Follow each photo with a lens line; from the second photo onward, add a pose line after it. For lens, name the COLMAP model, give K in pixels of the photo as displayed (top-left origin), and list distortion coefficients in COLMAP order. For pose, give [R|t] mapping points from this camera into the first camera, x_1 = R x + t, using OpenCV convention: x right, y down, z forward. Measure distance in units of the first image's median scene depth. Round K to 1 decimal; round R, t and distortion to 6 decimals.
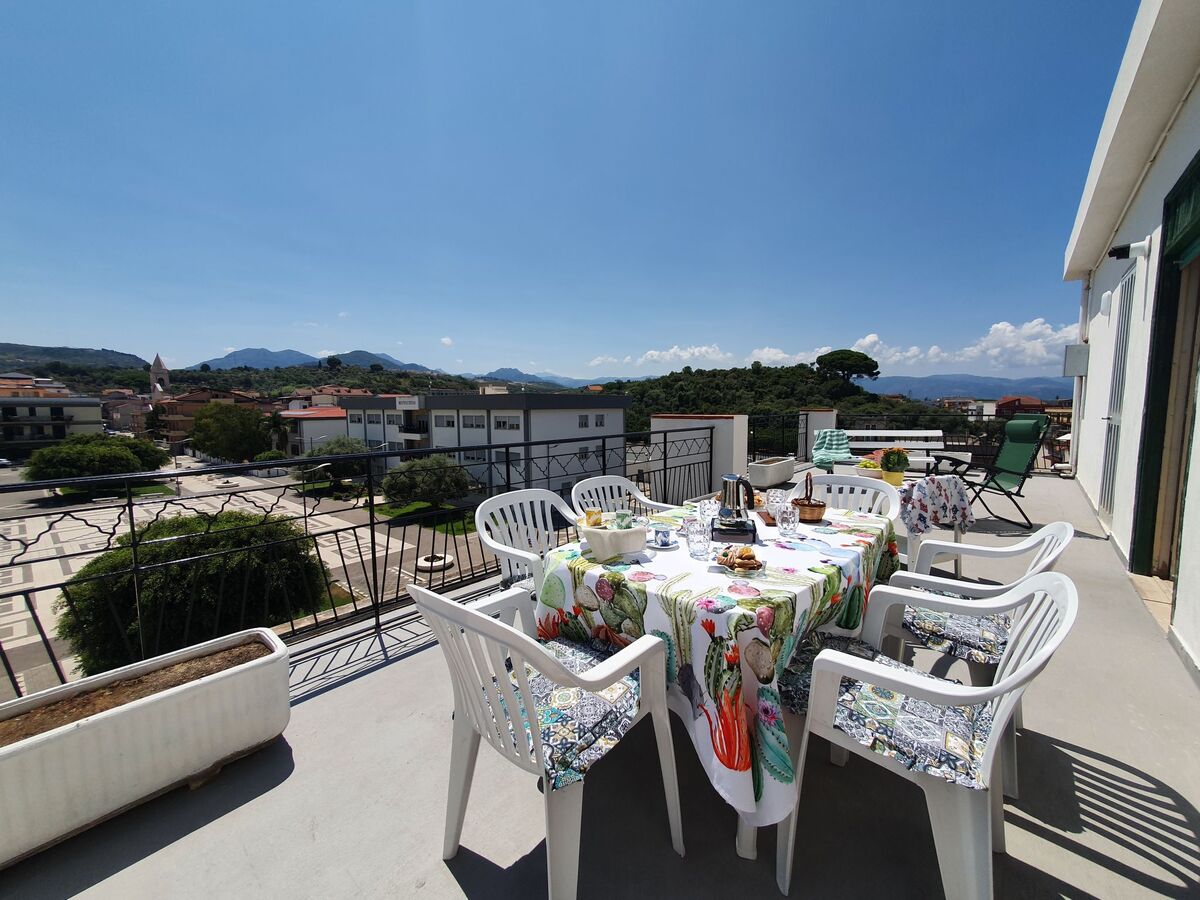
lens RADIAL K [[476.6, 0, 611.9], [0, 476.6, 451.2], [0, 0, 1]] dist [0.006175, -0.000027]
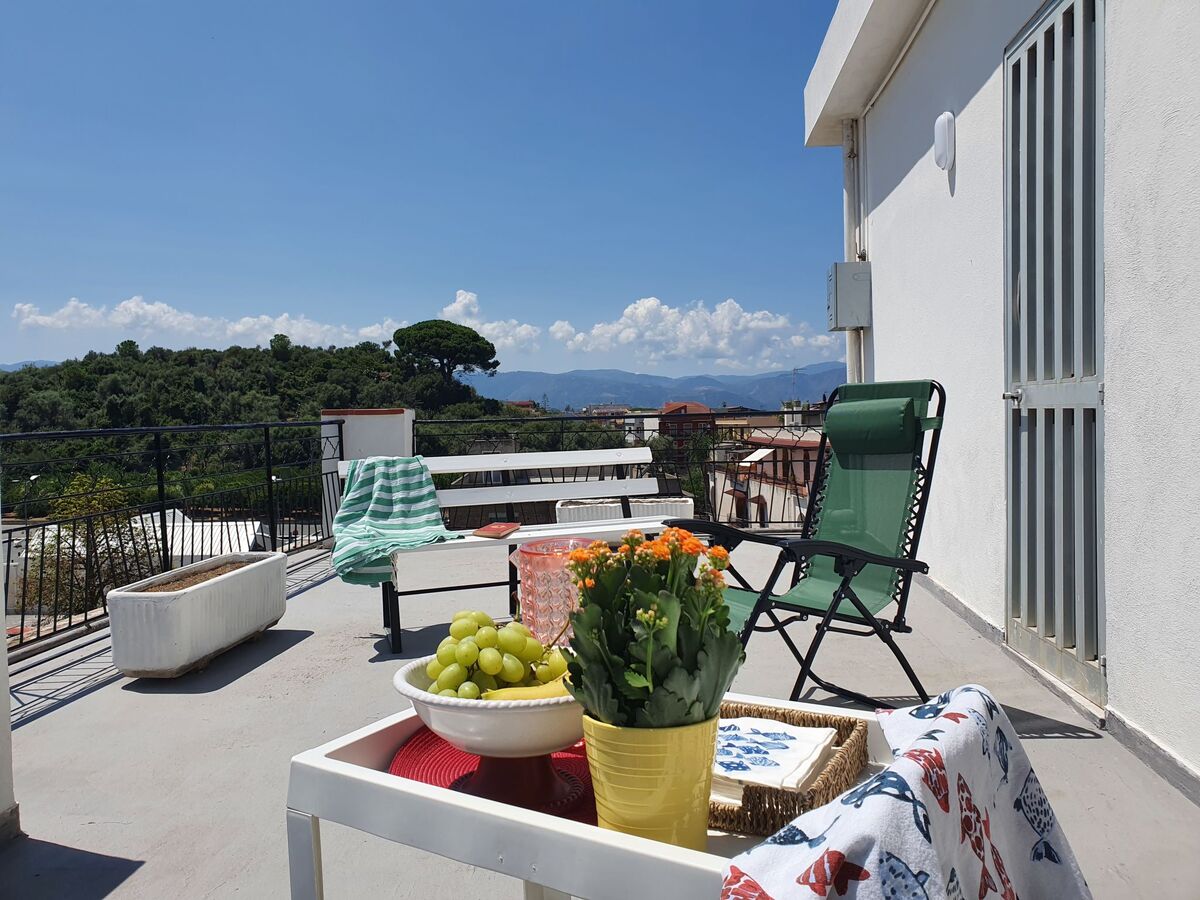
lens RADIAL K [[931.7, 0, 595.9], [0, 931.7, 447.0], [0, 0, 1]] dist [0.044576, -0.039697]
pose [[0.819729, -0.033623, 0.571764, 0.213640], [0.073905, 0.996139, -0.047378, -0.011203], [-0.567964, 0.081093, 0.819049, 0.394940]]
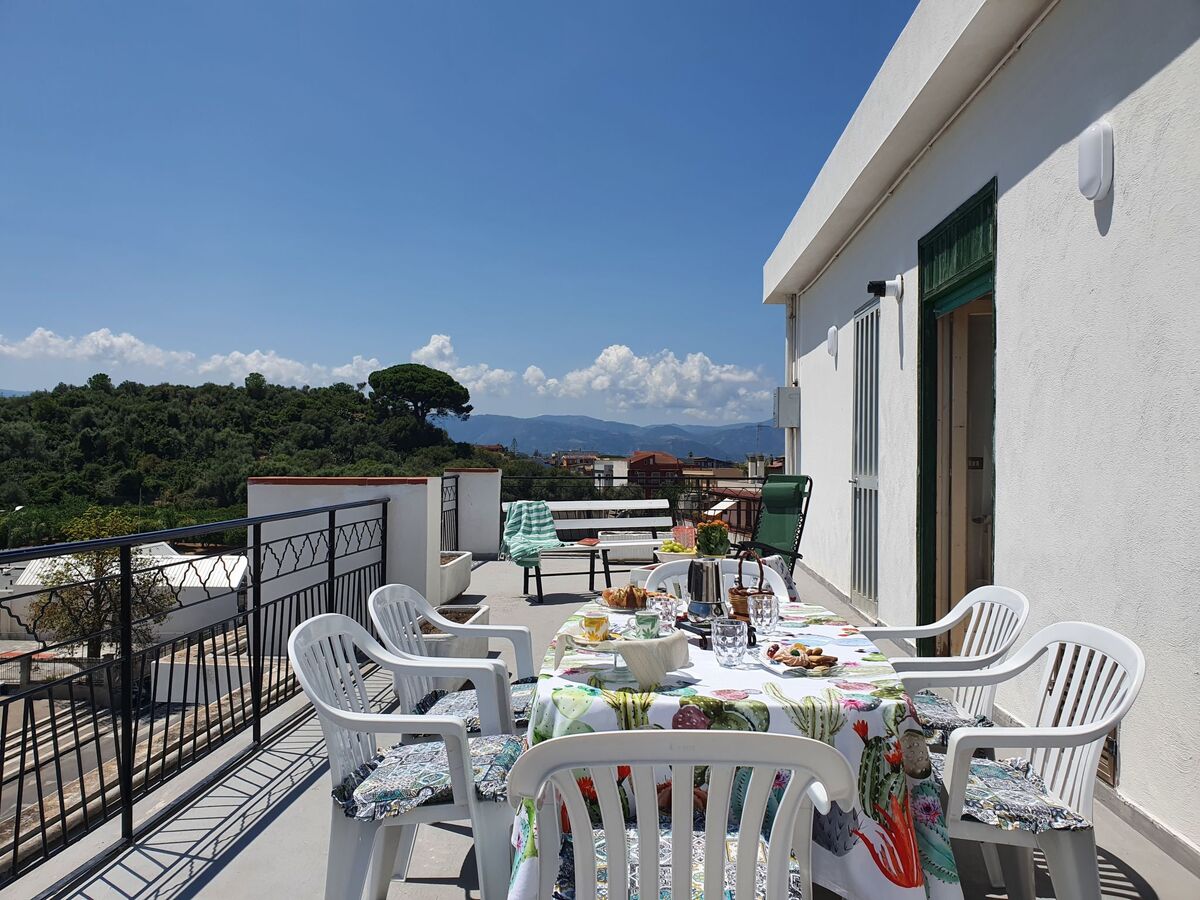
lens RADIAL K [[931.7, 0, 599.4], [0, 931.7, 490.2], [0, 0, 1]] dist [0.044576, -0.039697]
pose [[0.796680, -0.009600, 0.604326, -0.195813], [0.048459, 0.997669, -0.048035, 0.002153], [-0.602456, 0.067553, 0.795288, -0.007152]]
